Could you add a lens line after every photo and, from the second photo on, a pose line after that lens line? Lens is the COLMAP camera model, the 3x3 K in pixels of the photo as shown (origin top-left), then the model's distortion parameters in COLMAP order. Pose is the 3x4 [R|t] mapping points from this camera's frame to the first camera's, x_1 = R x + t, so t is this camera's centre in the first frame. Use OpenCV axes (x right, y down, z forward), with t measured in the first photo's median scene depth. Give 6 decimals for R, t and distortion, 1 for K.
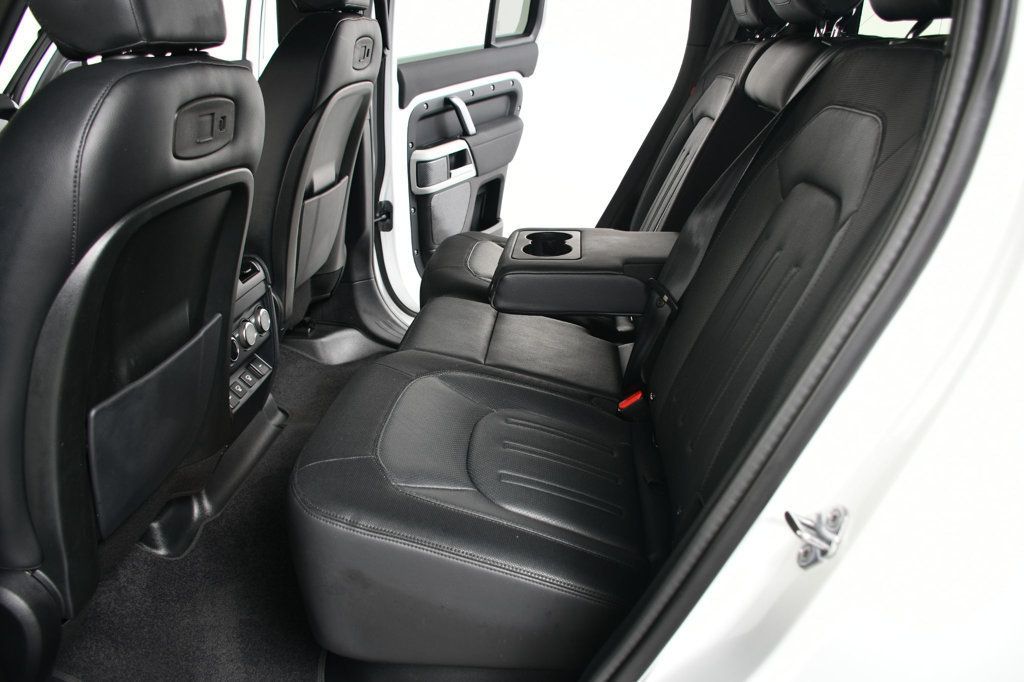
lens RADIAL K [[776.0, 0, 515.6], [0, 776.0, 337.8], [0, 0, 1]] dist [-0.031069, -0.000514]
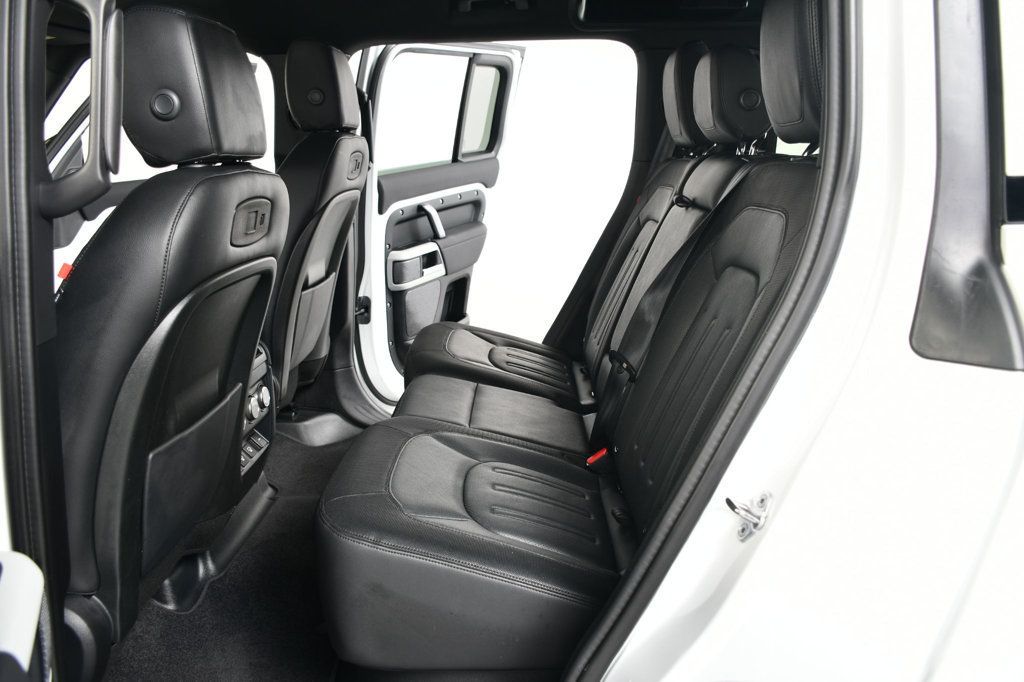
lens RADIAL K [[776.0, 0, 515.6], [0, 776.0, 337.8], [0, 0, 1]] dist [-0.031069, -0.000514]
pose [[0.997887, -0.007396, 0.064554, -0.041726], [0.016170, 0.990511, -0.136479, 0.055568], [-0.062932, 0.137234, 0.988537, -0.143633]]
